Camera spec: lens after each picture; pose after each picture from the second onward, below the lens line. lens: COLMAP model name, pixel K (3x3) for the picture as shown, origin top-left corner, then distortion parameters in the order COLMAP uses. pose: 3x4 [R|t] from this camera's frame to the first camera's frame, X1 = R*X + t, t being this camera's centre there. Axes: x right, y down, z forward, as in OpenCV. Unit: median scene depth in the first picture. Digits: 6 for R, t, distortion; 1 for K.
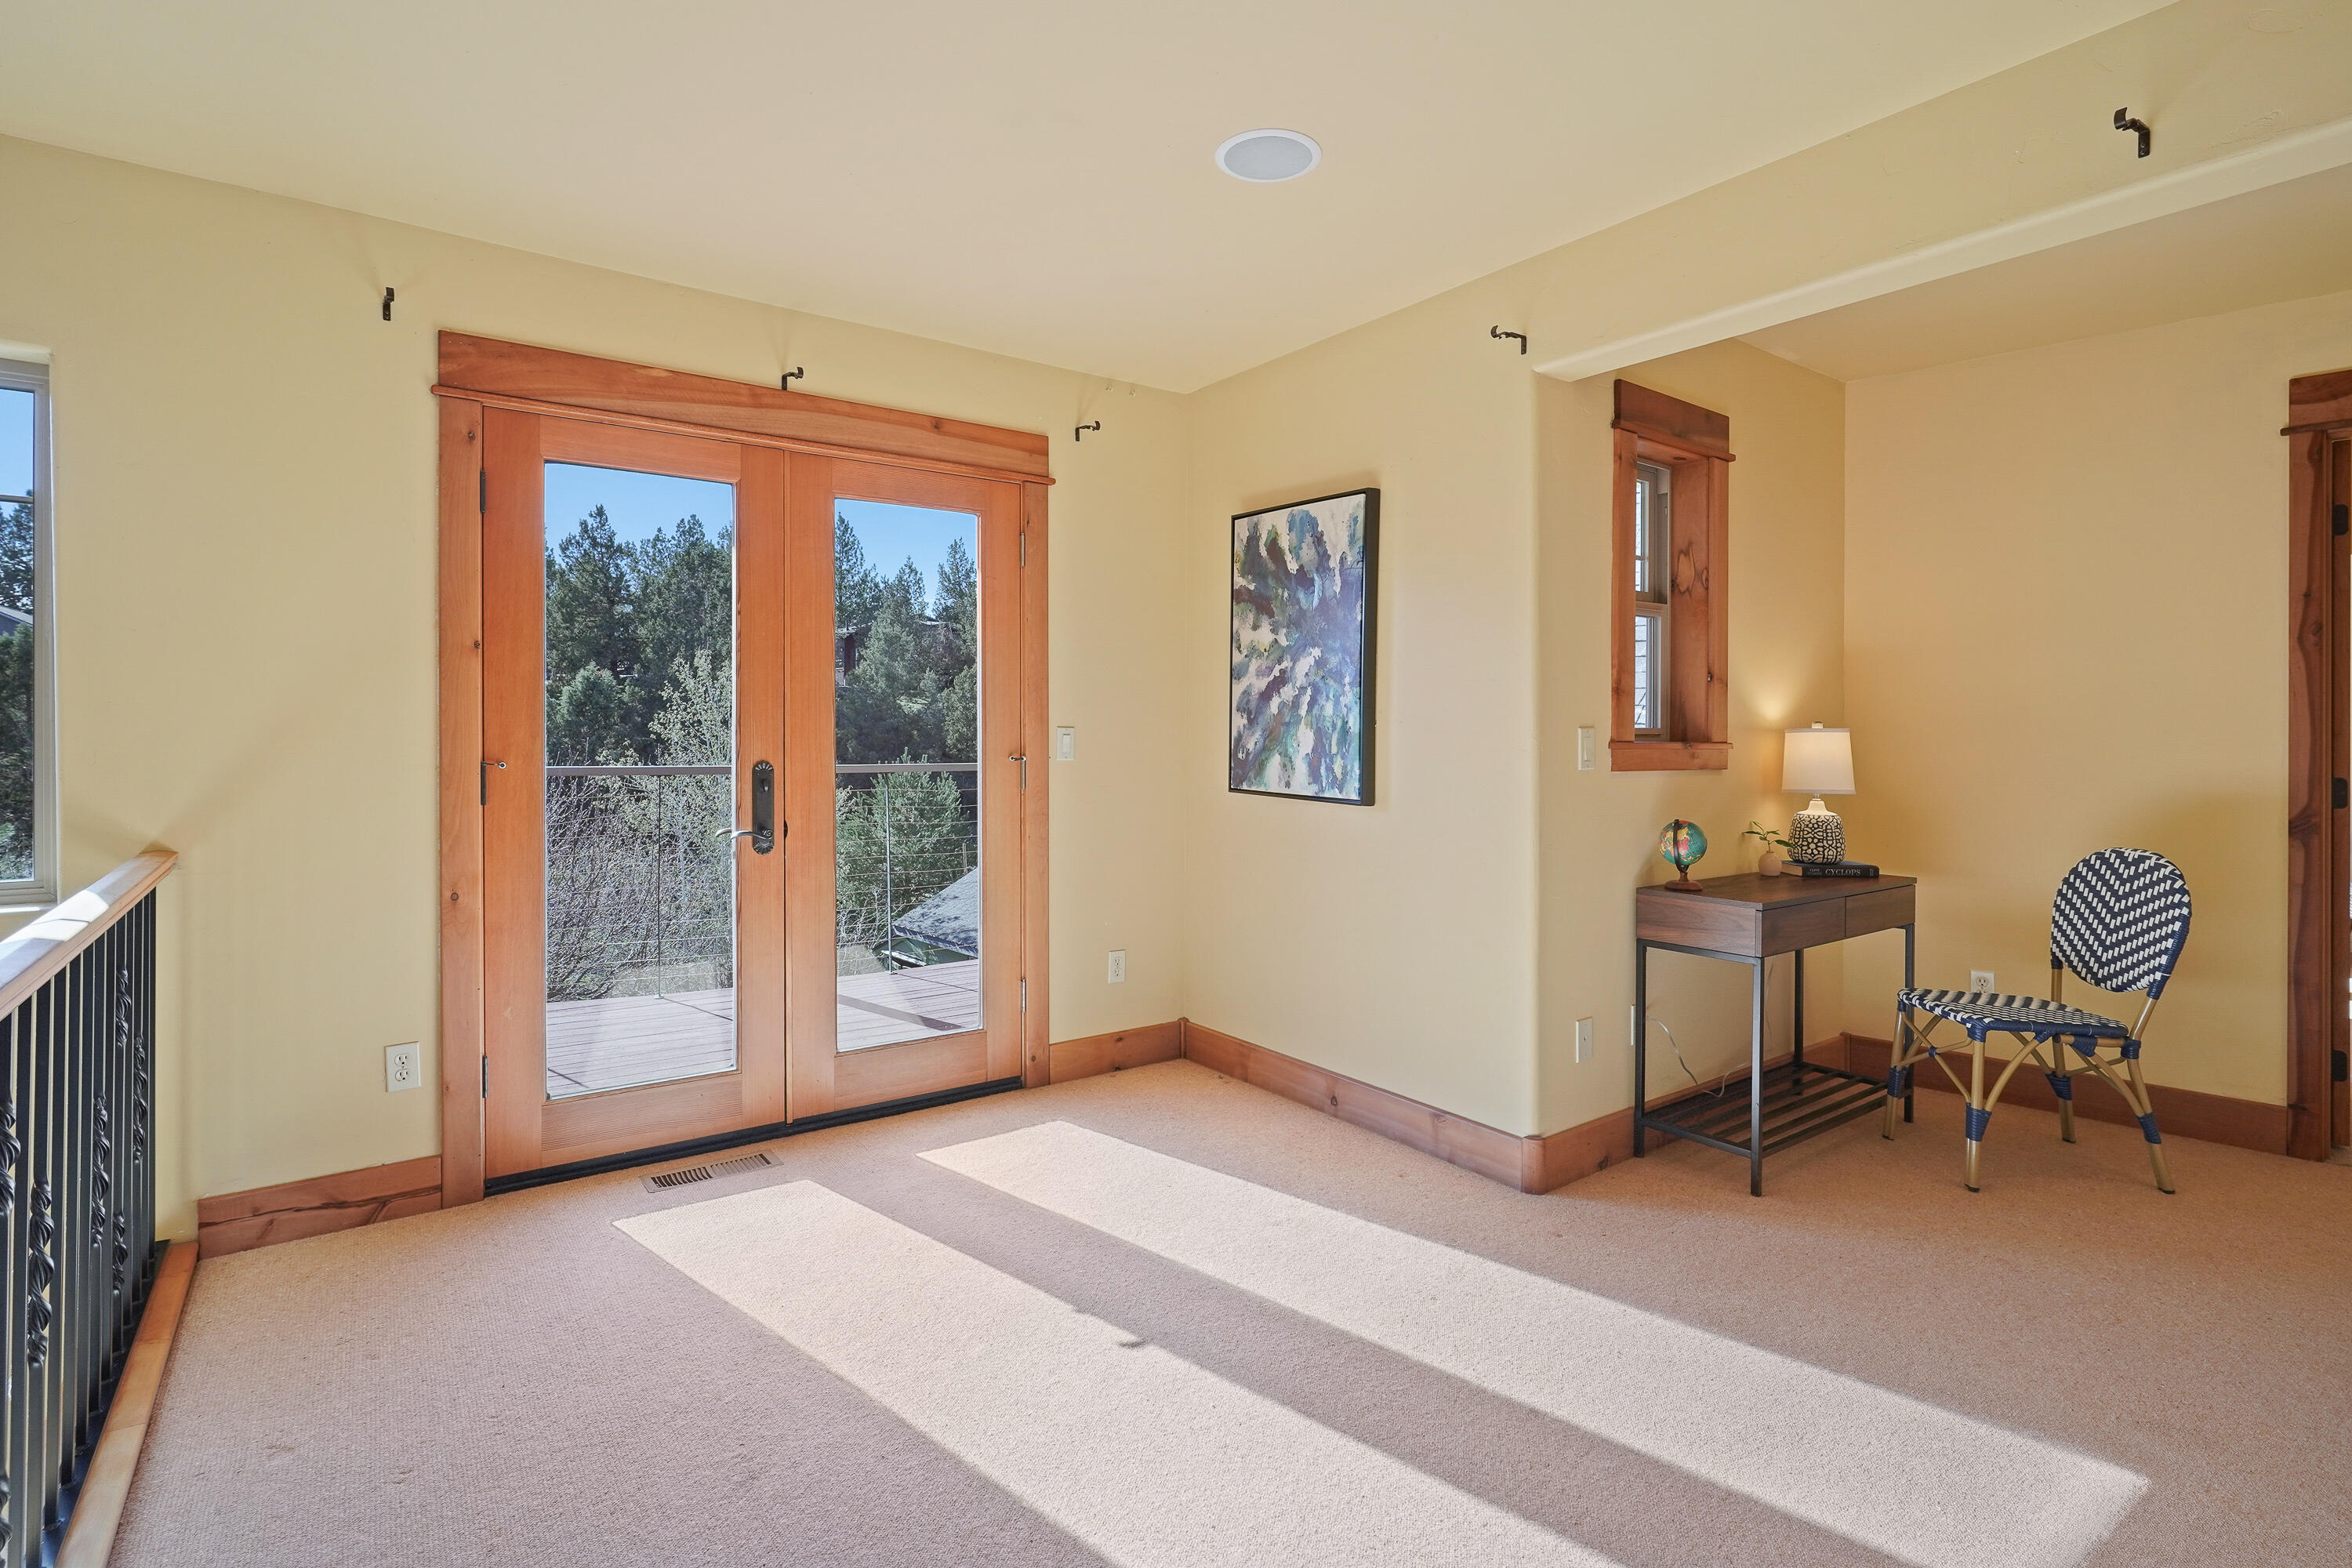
lens RADIAL K [[1162.3, 0, 1167.8], [0, 1162.3, 728.9], [0, 0, 1]] dist [-0.001473, 0.002308]
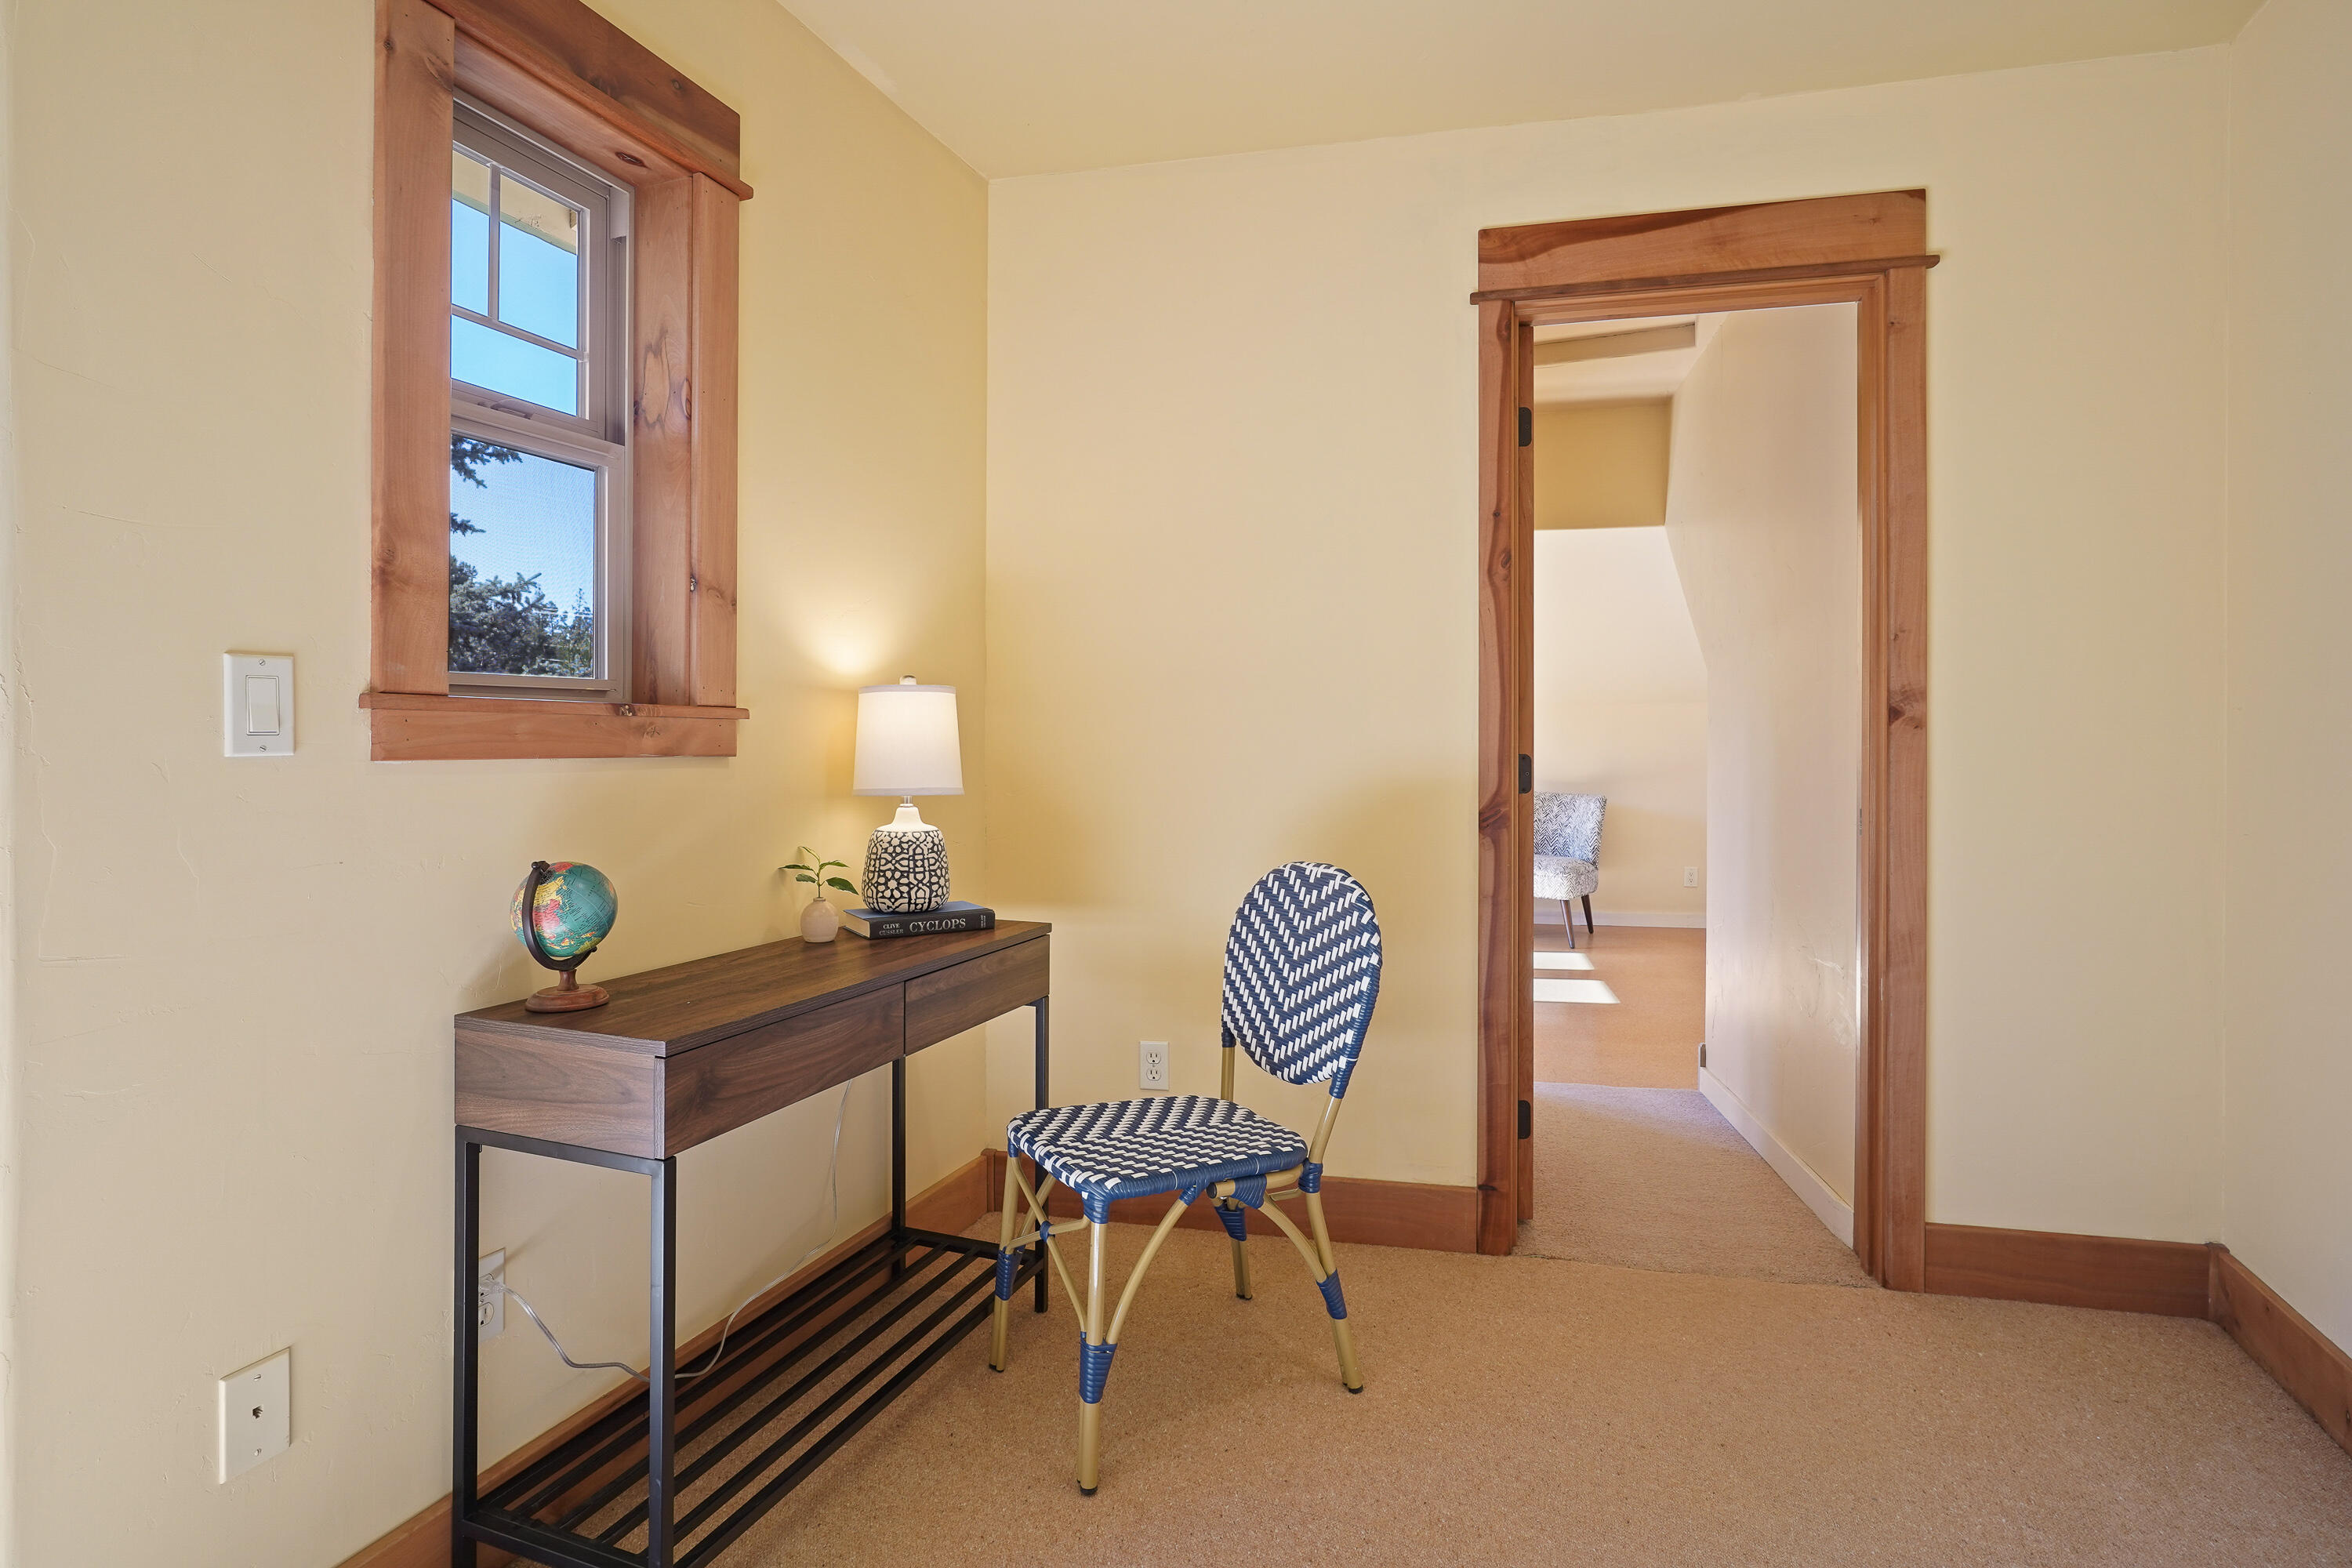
lens RADIAL K [[1162.3, 0, 1177.9], [0, 1162.3, 765.6], [0, 0, 1]] dist [-0.001473, 0.002308]
pose [[0.852350, -0.018772, 0.522635, 0.403604], [0.005532, 0.999623, 0.026882, 0.027742], [-0.522943, -0.020021, 0.852133, 0.460190]]
